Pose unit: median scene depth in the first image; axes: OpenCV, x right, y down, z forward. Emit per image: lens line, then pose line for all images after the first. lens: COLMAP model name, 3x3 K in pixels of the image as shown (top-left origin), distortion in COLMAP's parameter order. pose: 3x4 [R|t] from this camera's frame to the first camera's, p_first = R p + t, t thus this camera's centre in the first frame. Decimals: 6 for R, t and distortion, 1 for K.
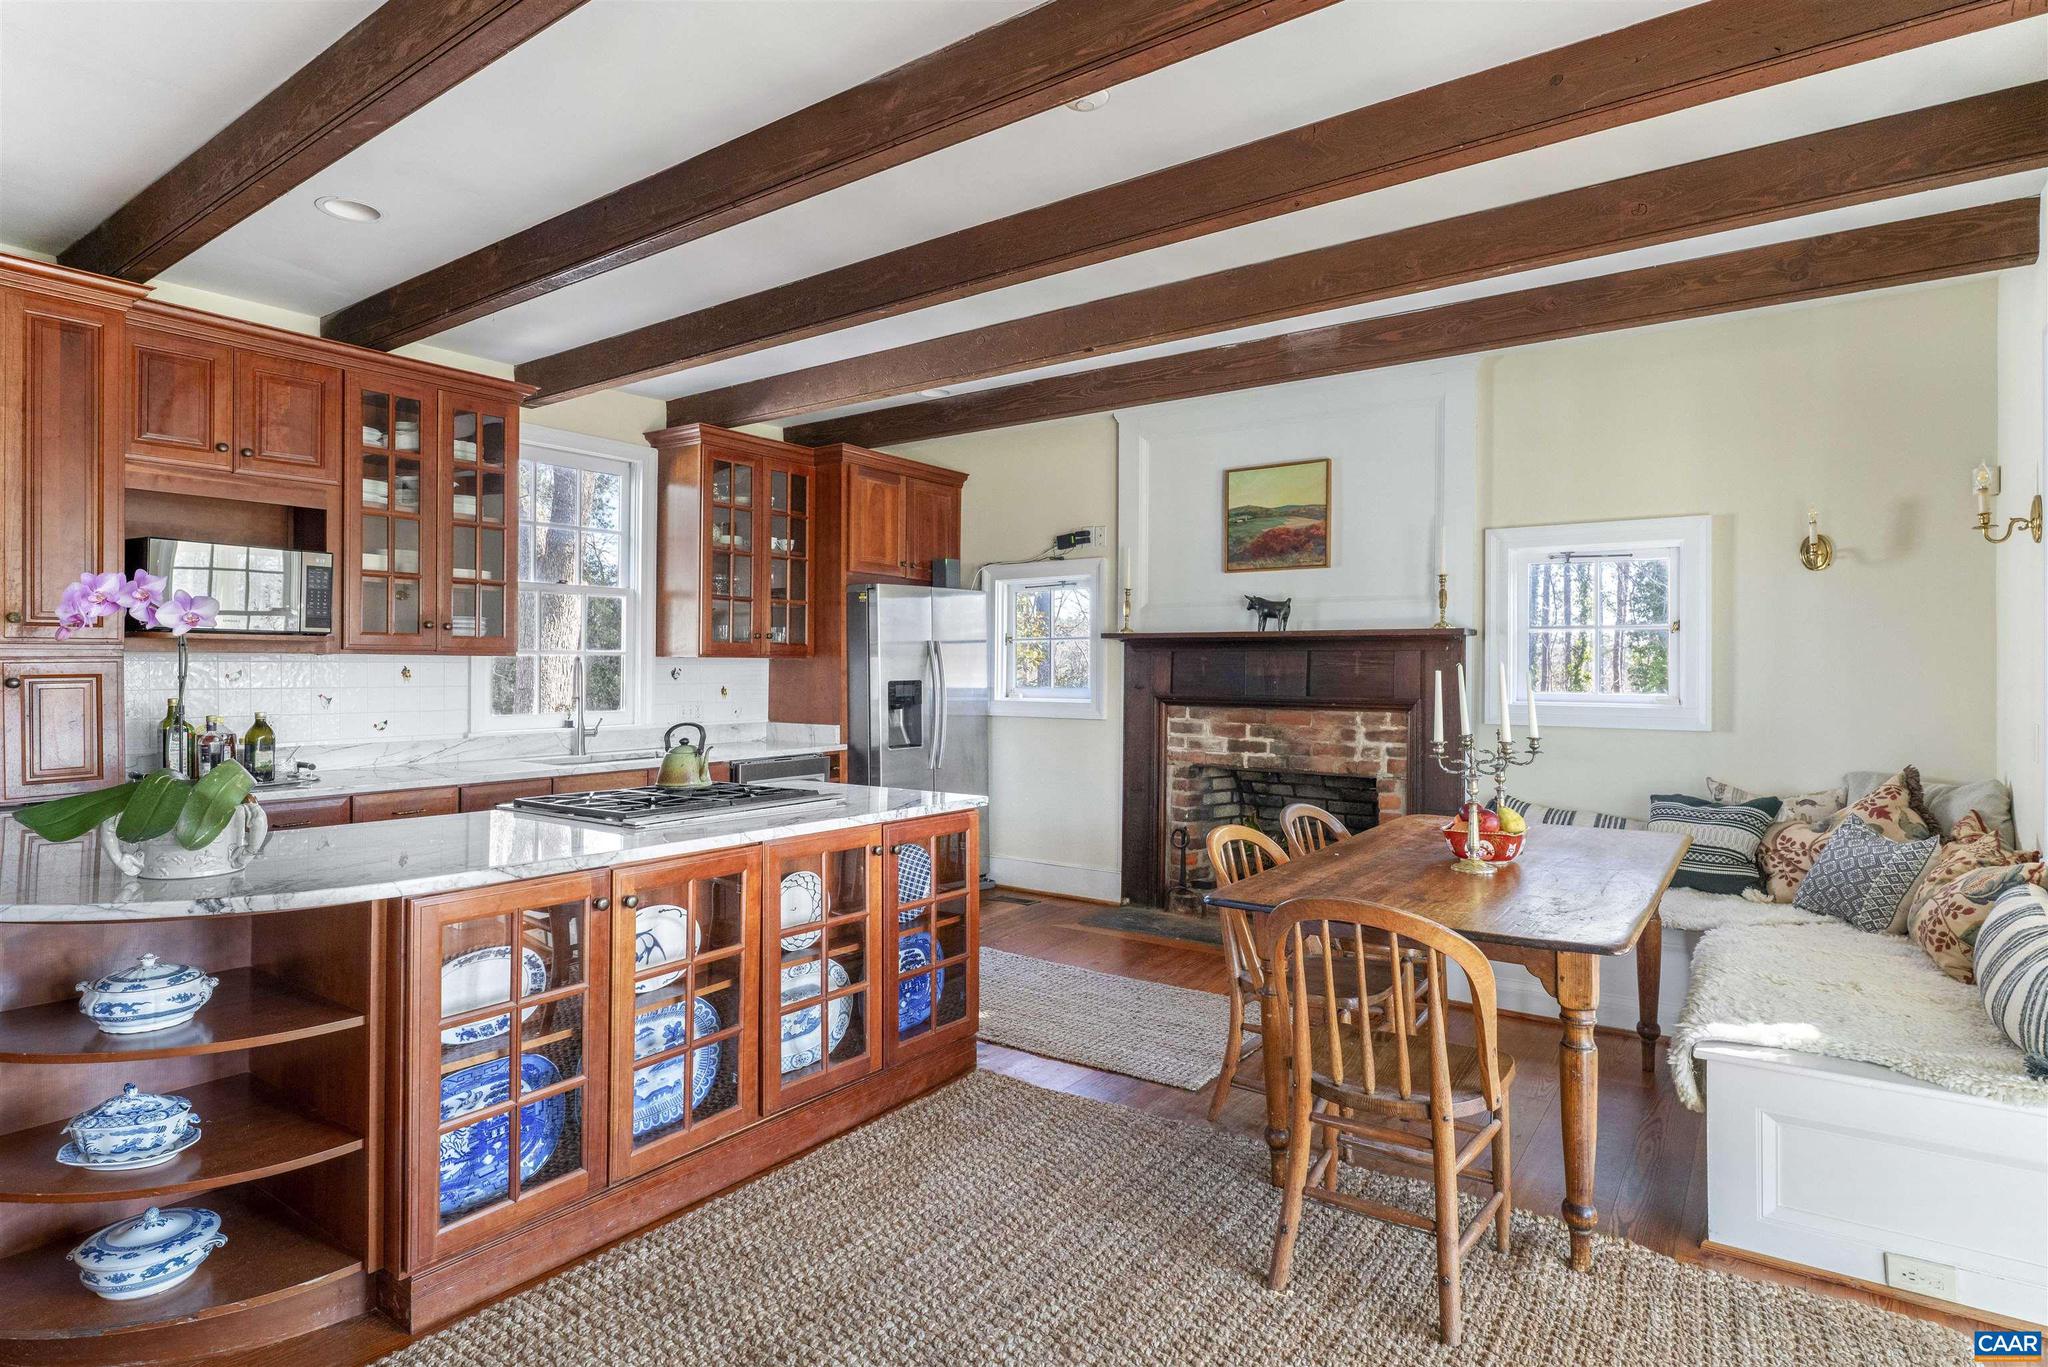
lens RADIAL K [[1002.9, 0, 1024.7], [0, 1002.9, 667.2], [0, 0, 1]] dist [-0.009765, 0.000361]
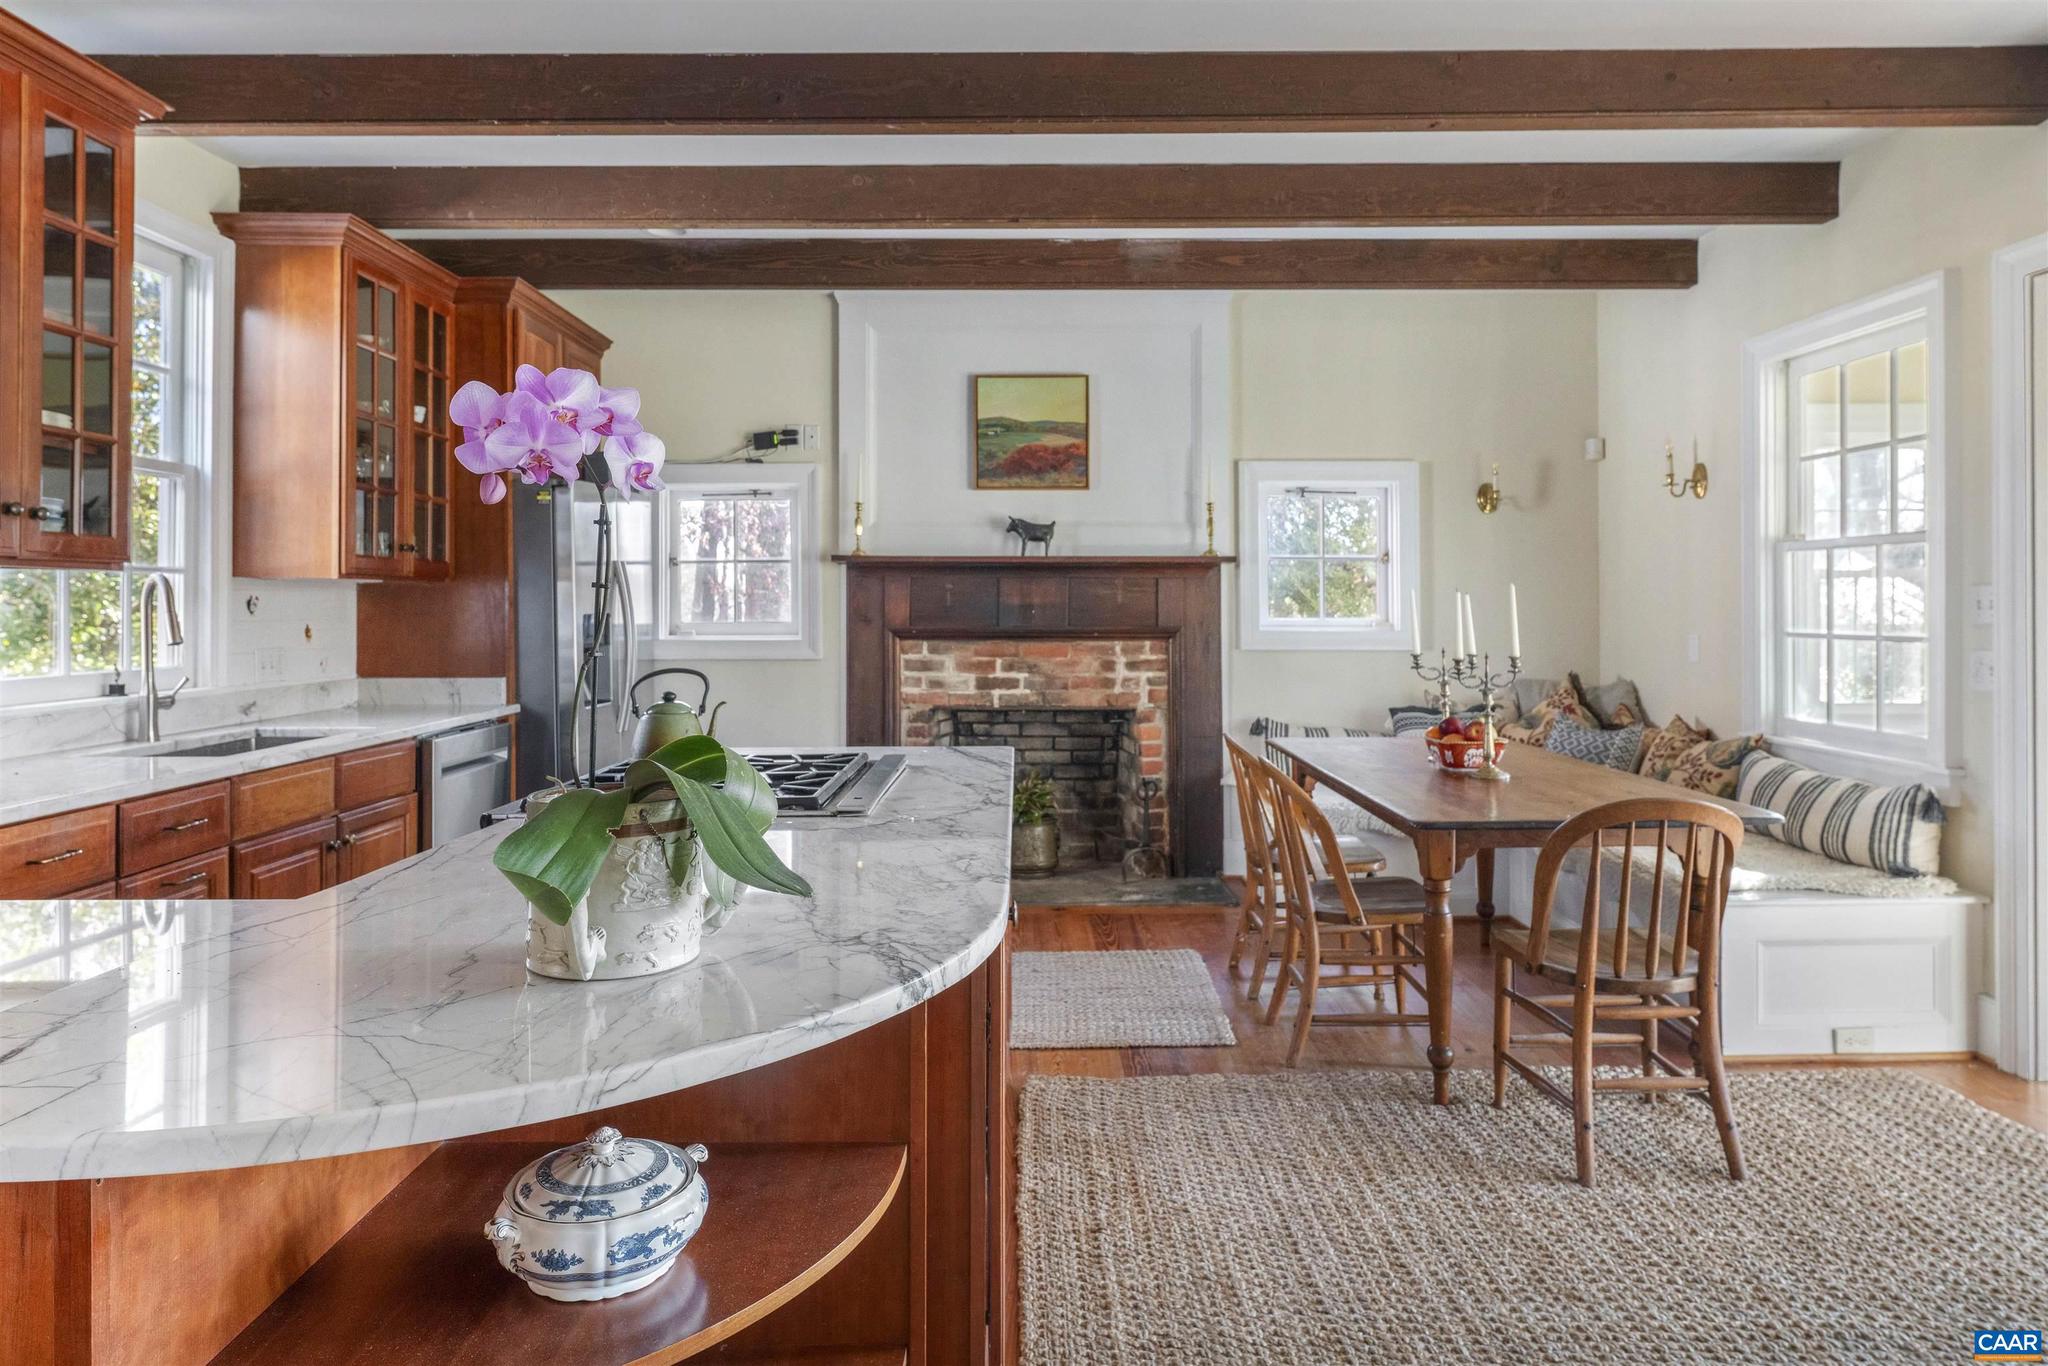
lens RADIAL K [[1144.6, 0, 1029.1], [0, 1144.6, 603.8], [0, 0, 1]] dist [-0.003700, -0.001571]
pose [[0.828187, -0.003262, 0.560442, -0.344393], [0.003403, 0.999994, 0.000792, 0.007129], [-0.560442, 0.001251, 0.828193, 0.134385]]
